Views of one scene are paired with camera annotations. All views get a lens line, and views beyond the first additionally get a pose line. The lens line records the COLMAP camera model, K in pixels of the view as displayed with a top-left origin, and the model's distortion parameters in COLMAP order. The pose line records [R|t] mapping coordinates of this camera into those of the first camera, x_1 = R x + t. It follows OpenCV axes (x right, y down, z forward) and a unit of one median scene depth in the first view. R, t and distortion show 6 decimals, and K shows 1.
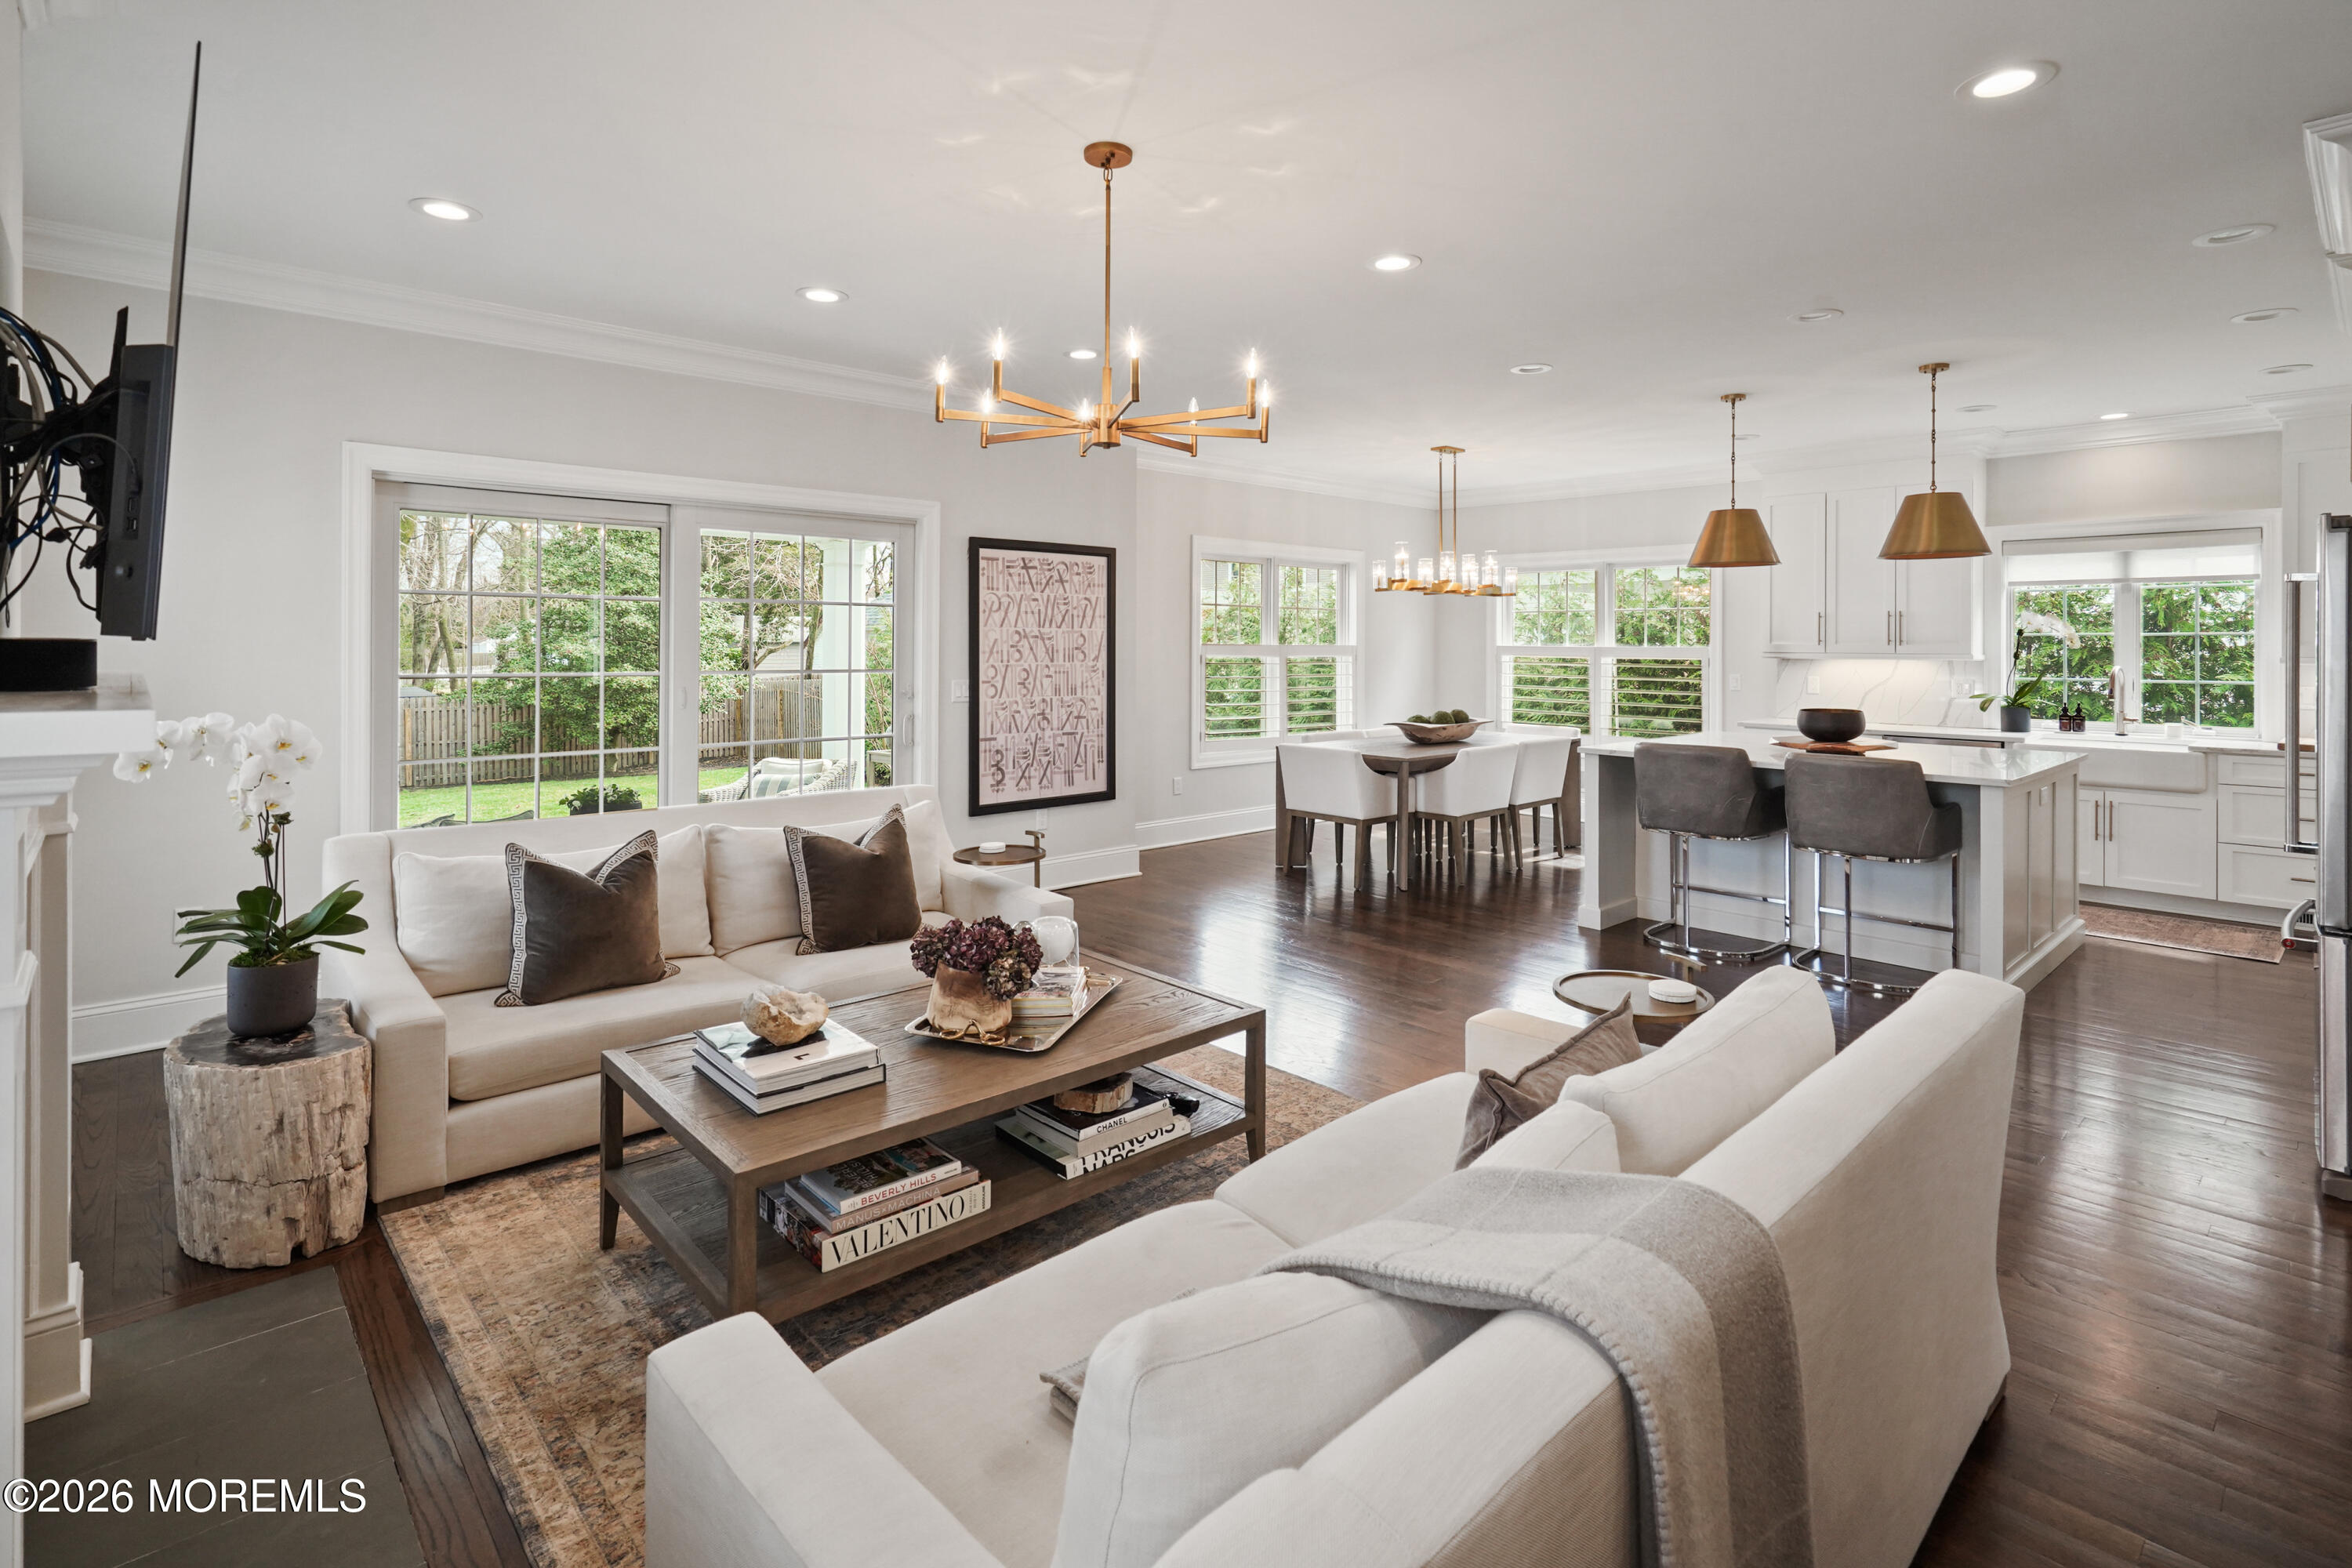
lens RADIAL K [[1147.1, 0, 1146.5], [0, 1147.1, 638.2], [0, 0, 1]] dist [0.001788, -0.000063]
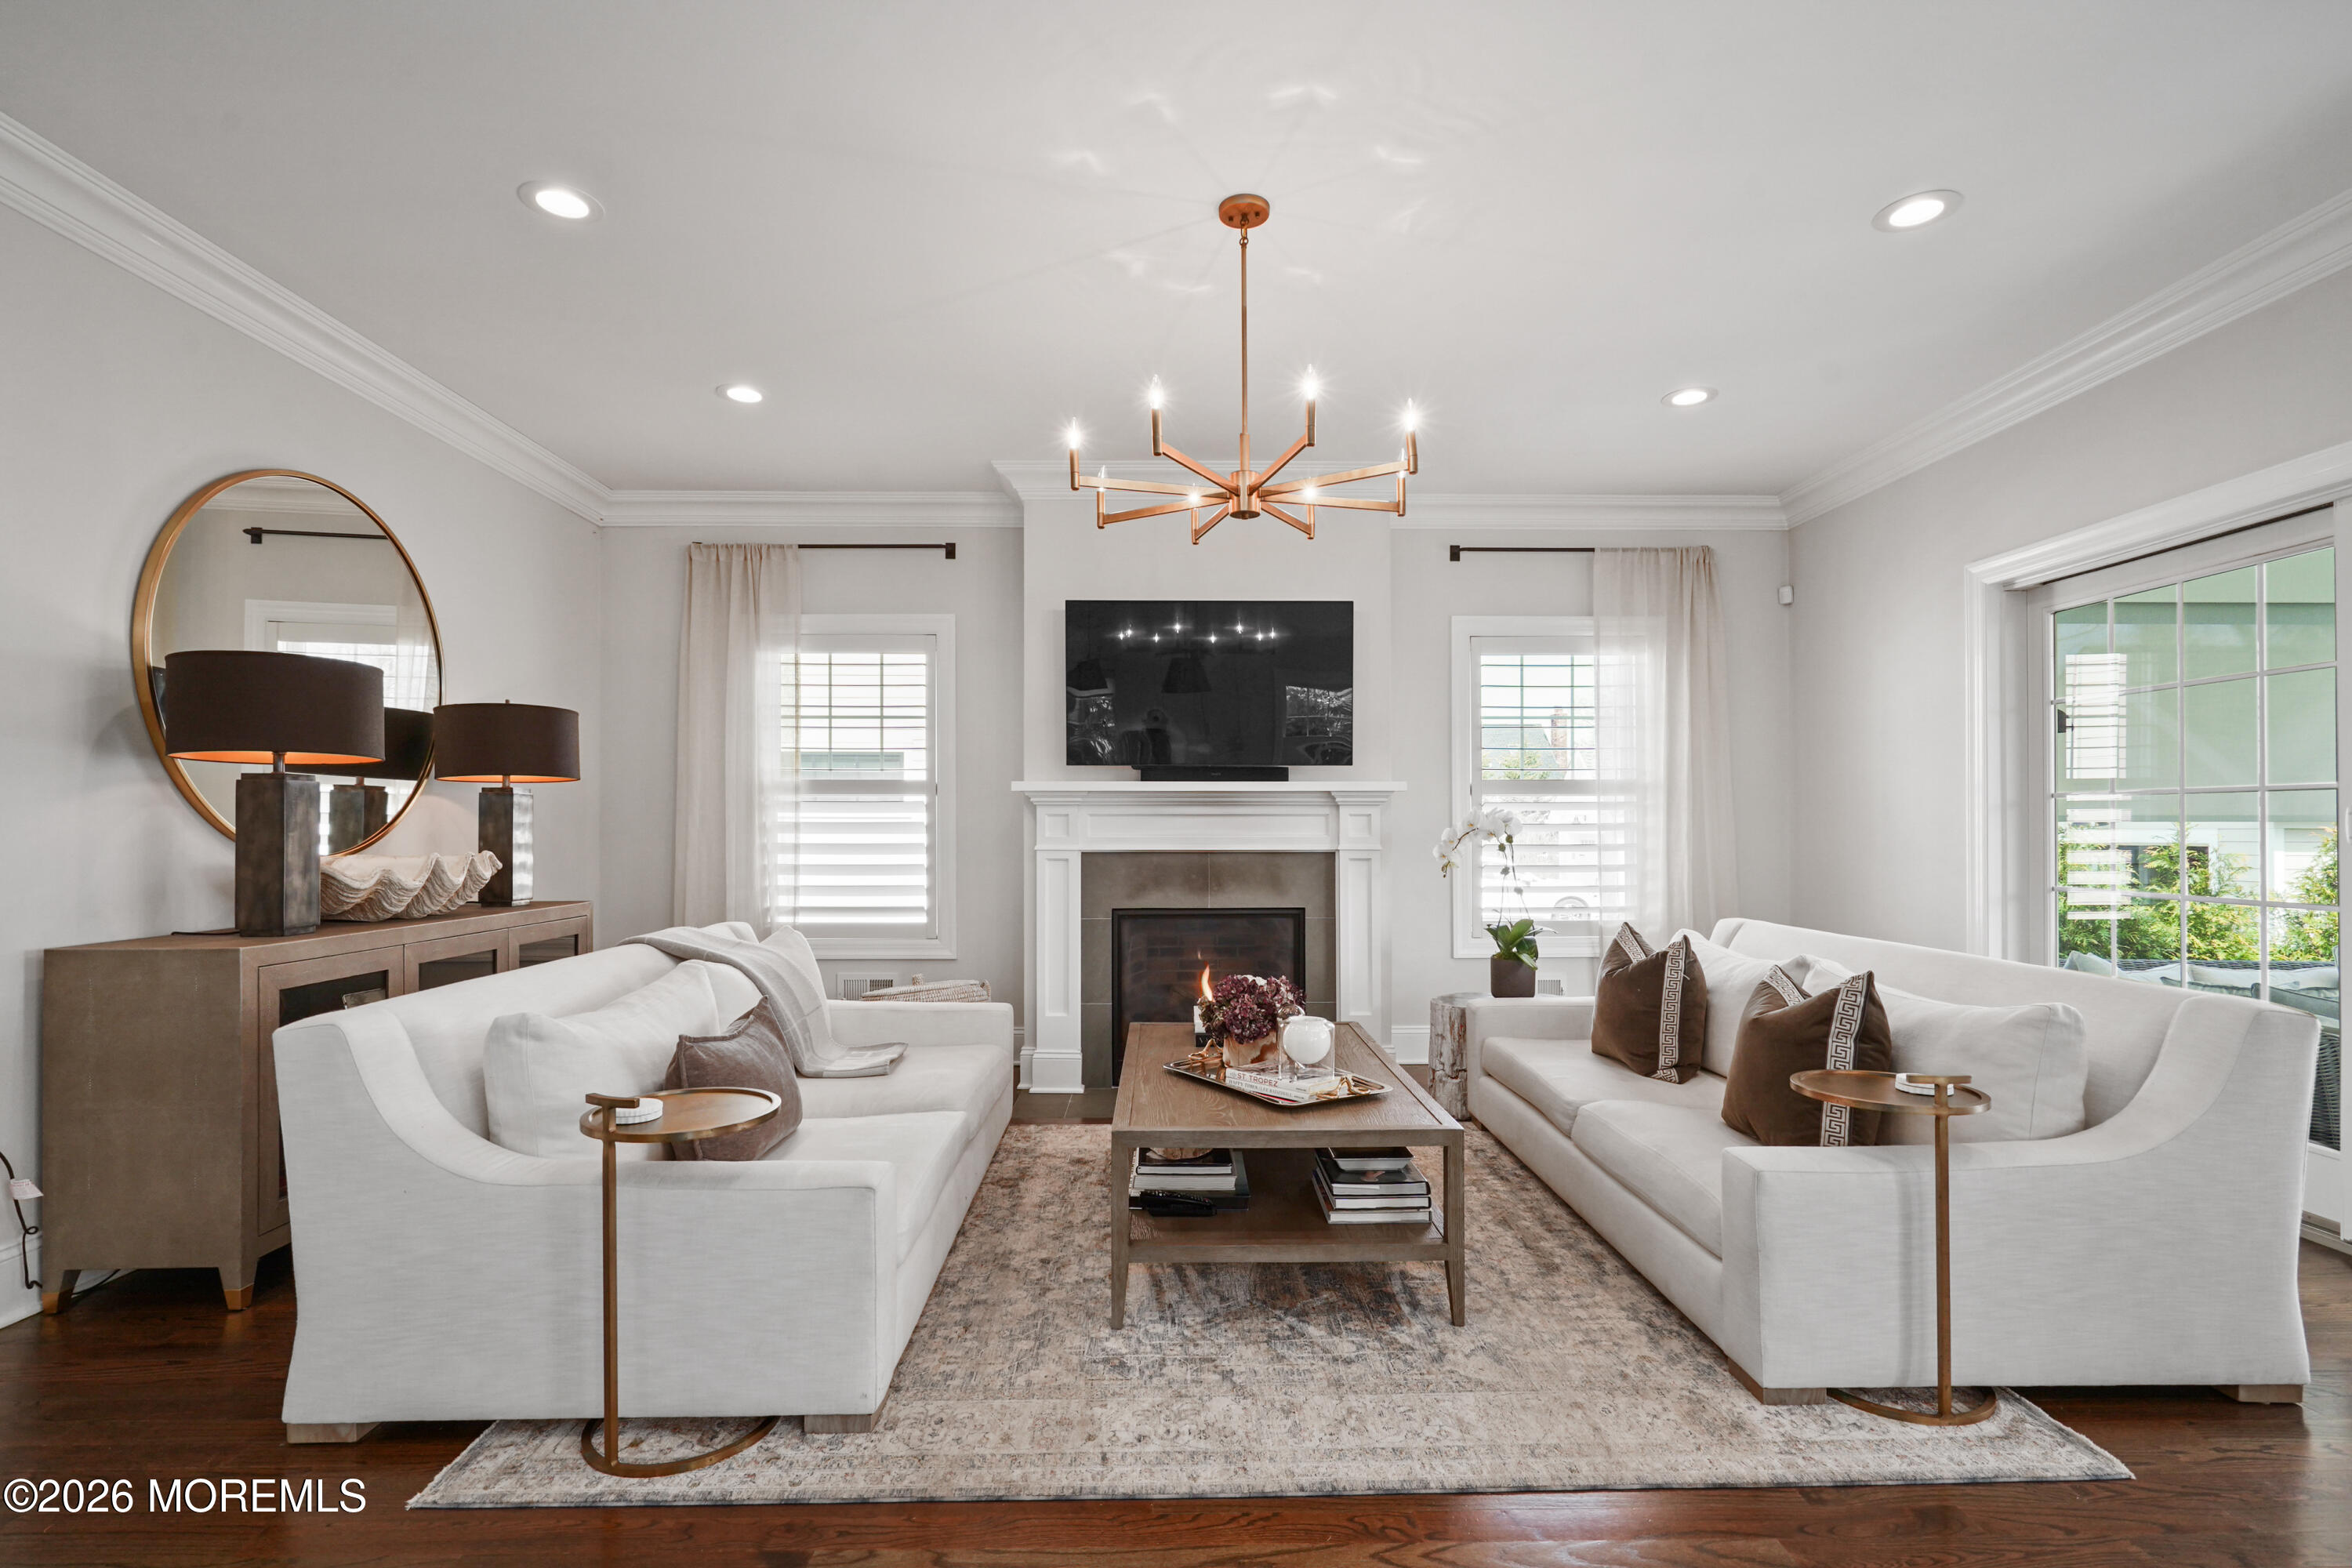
lens RADIAL K [[1100.2, 0, 1177.3], [0, 1100.2, 822.7], [0, 0, 1]] dist [0.000792, 0.000032]
pose [[-0.655552, -0.008143, -0.755107, 0.331834], [-0.000154, 0.999943, -0.010650, 0.045012], [0.755150, -0.006865, -0.655516, 0.745927]]
